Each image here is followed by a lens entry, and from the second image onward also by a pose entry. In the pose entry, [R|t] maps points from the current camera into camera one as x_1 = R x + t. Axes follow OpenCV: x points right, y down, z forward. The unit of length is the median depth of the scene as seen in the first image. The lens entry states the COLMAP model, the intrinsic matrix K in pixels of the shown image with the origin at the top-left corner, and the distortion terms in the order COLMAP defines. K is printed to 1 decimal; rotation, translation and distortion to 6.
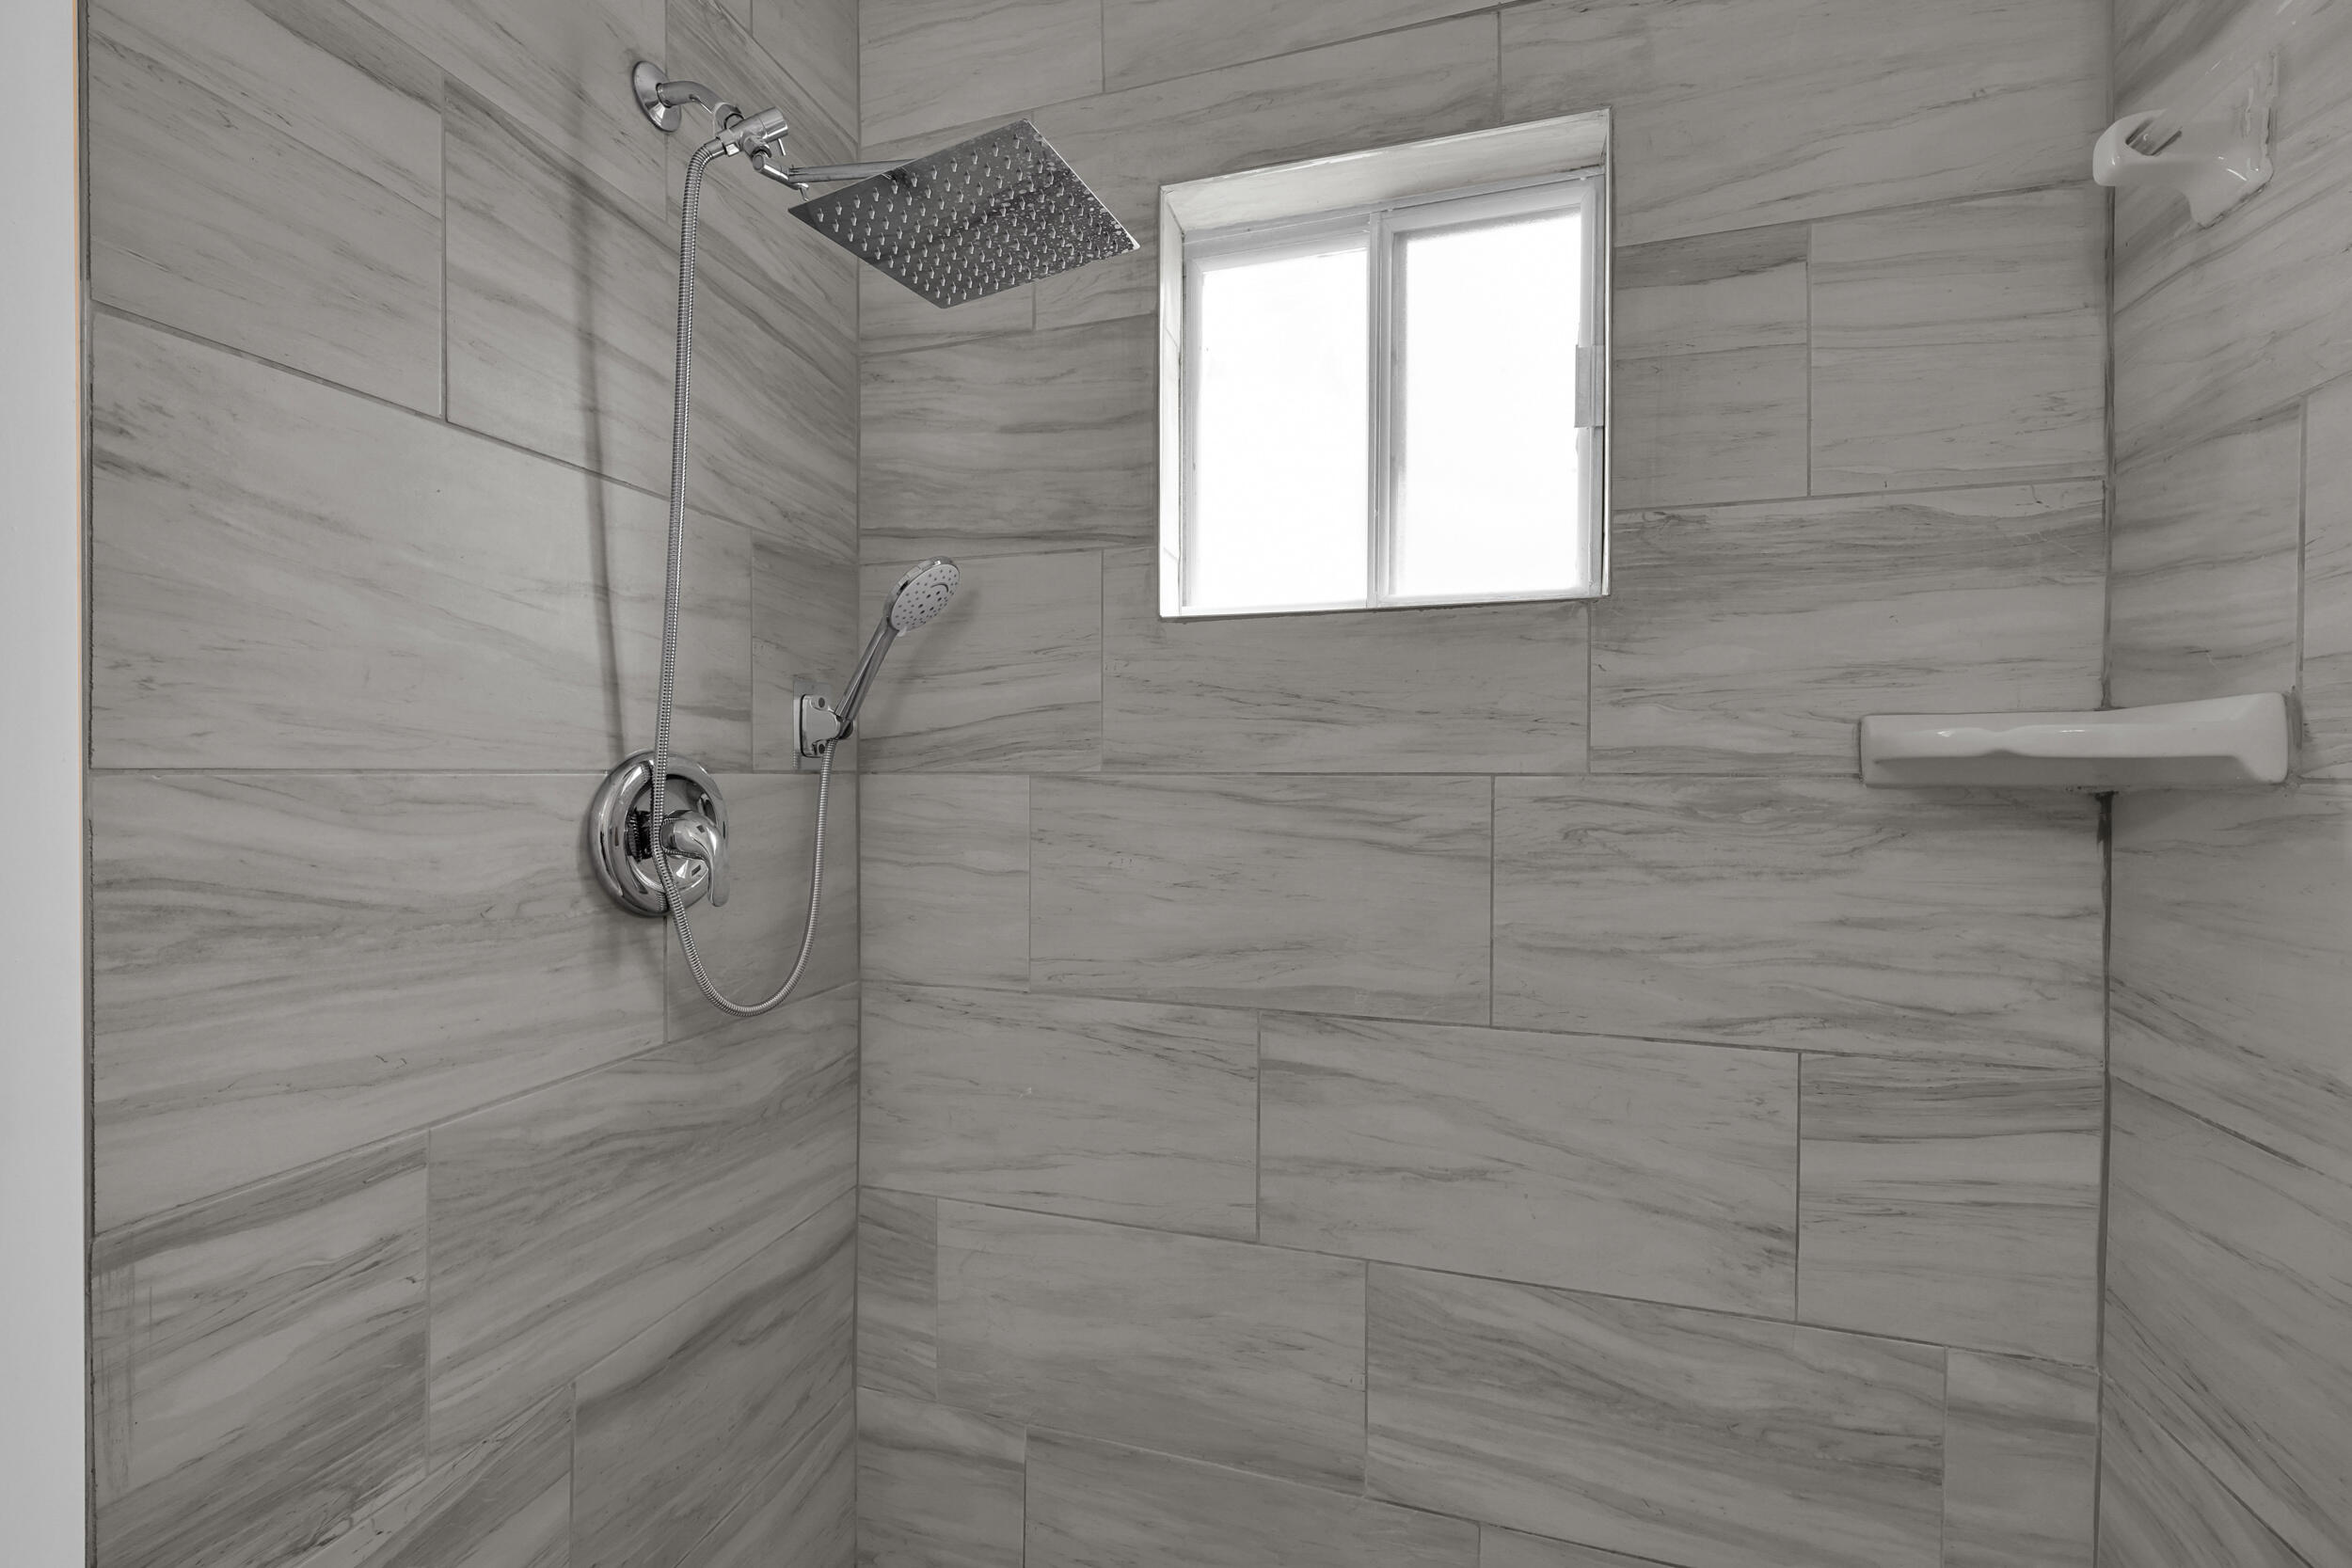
lens RADIAL K [[957.3, 0, 1172.0], [0, 957.3, 798.2], [0, 0, 1]] dist [0.000335, 0.000383]
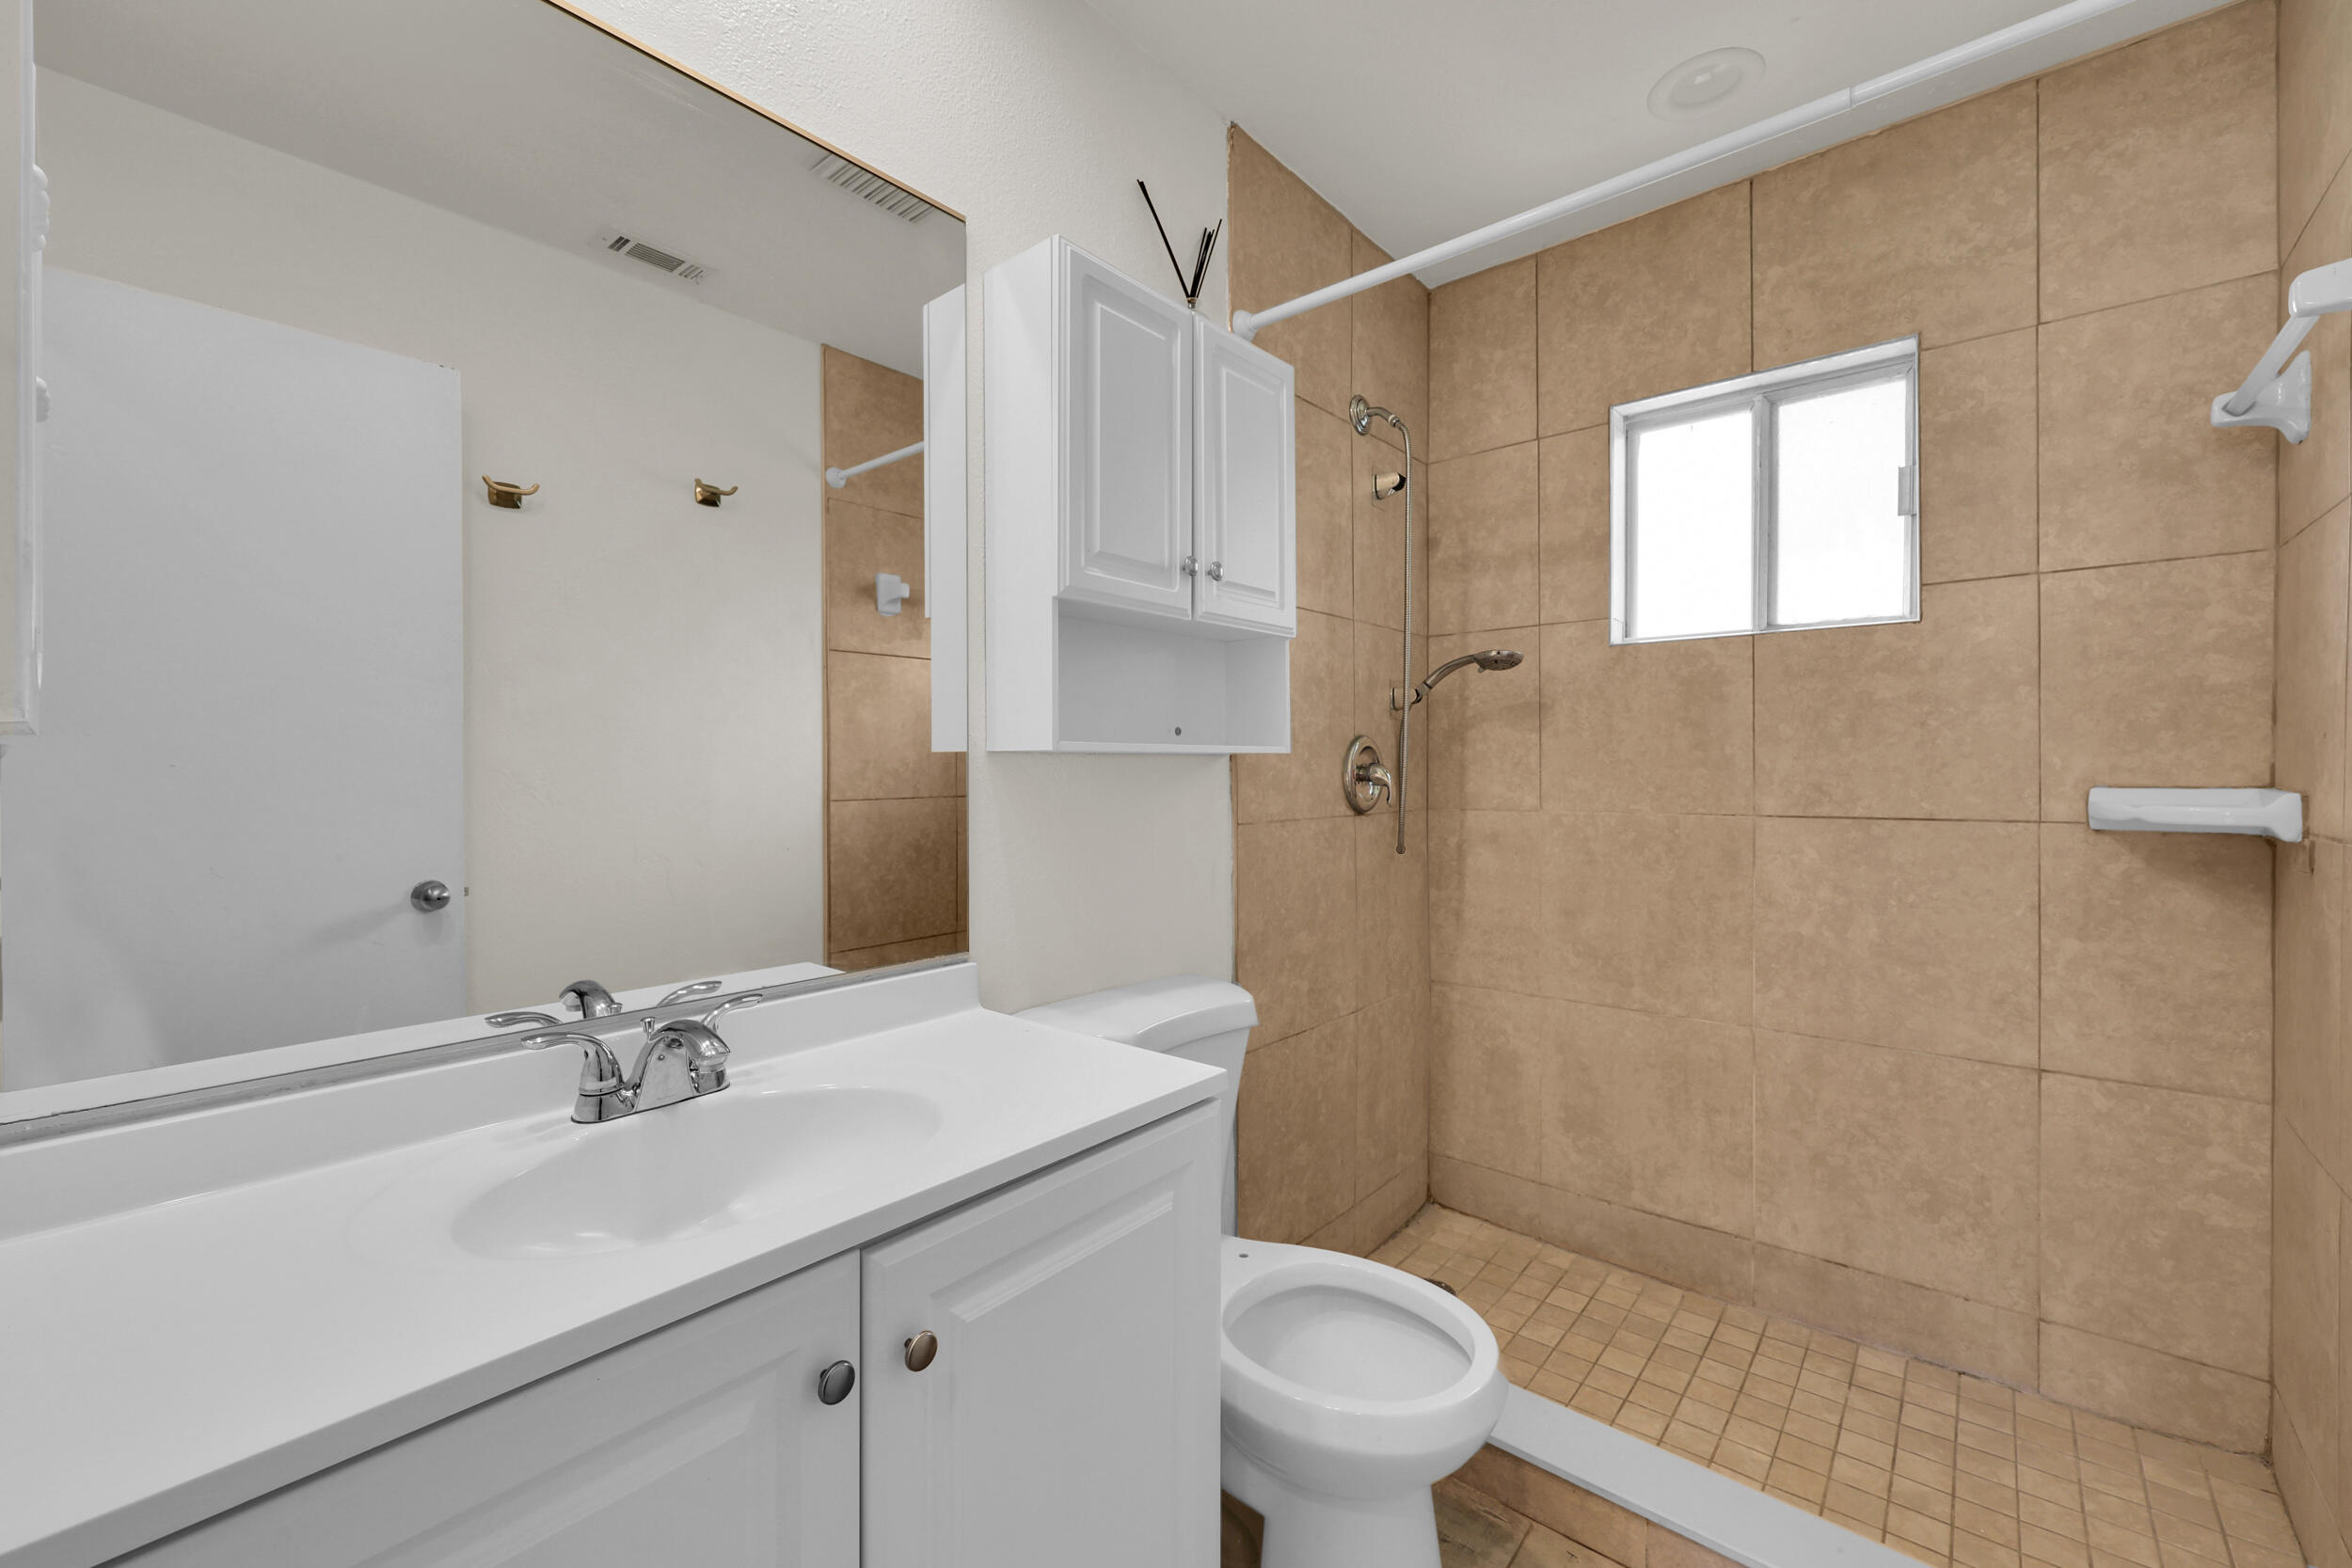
lens RADIAL K [[957.3, 0, 1189.6], [0, 957.3, 777.1], [0, 0, 1]] dist [0.000335, 0.000383]
pose [[0.912956, 0.000157, -0.408057, -0.001548], [0.007060, 0.999844, 0.016180, 0.002907], [0.407996, -0.017652, 0.912813, -0.875326]]
